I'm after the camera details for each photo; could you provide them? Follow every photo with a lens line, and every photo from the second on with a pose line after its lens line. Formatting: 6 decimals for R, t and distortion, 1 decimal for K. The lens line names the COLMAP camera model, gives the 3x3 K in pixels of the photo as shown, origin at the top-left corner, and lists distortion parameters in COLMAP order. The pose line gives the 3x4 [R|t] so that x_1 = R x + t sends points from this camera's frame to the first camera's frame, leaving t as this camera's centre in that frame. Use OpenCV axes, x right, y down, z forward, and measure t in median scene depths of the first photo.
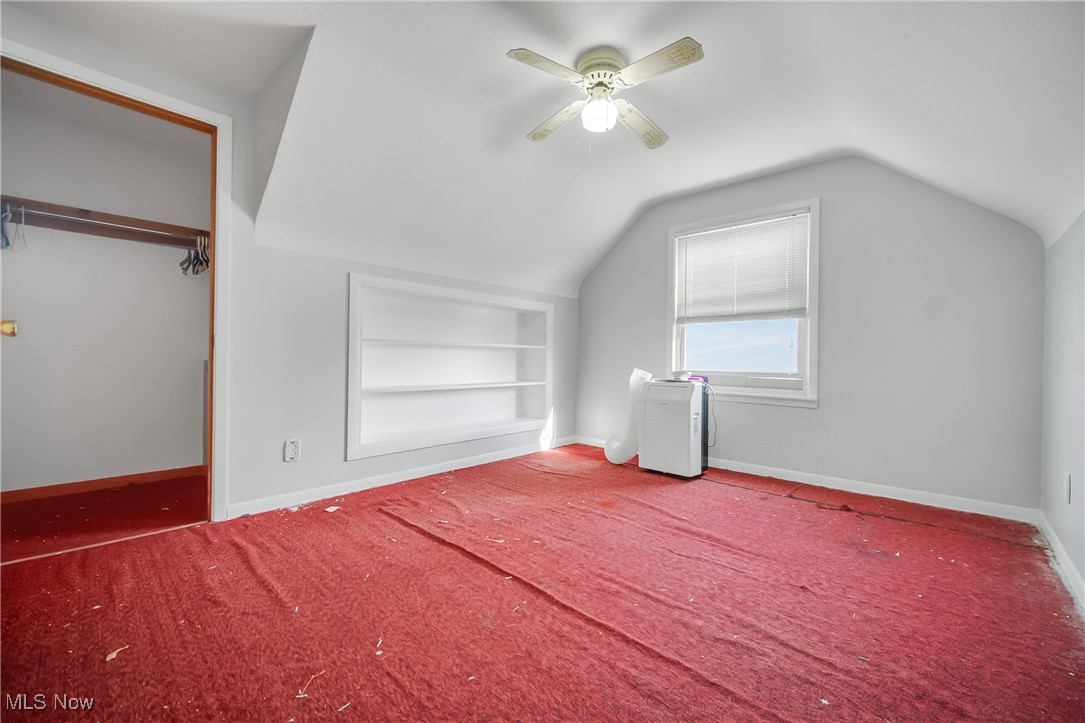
lens RADIAL K [[436.7, 0, 534.8], [0, 436.7, 357.5], [0, 0, 1]] dist [-0.000581, -0.000232]
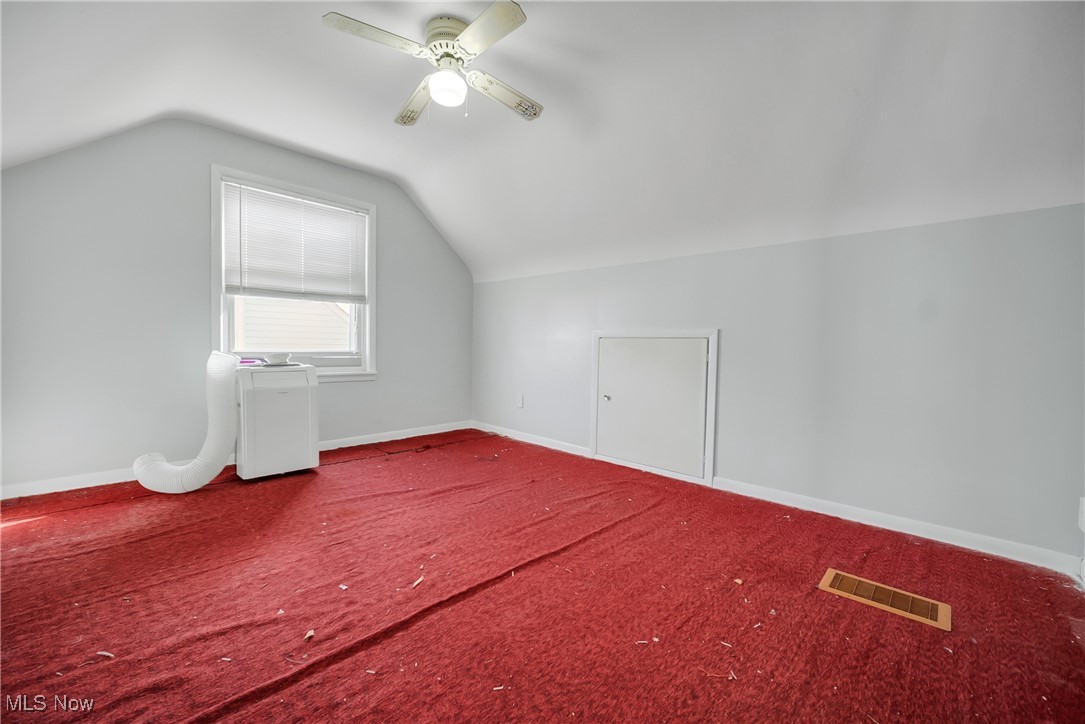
lens RADIAL K [[436.7, 0, 534.8], [0, 436.7, 358.0], [0, 0, 1]] dist [-0.000581, -0.000232]
pose [[0.025913, -0.043270, 0.998727, -0.723347], [-0.018702, 0.998867, 0.043761, -0.009076], [-0.999489, -0.019812, 0.025075, 0.680036]]
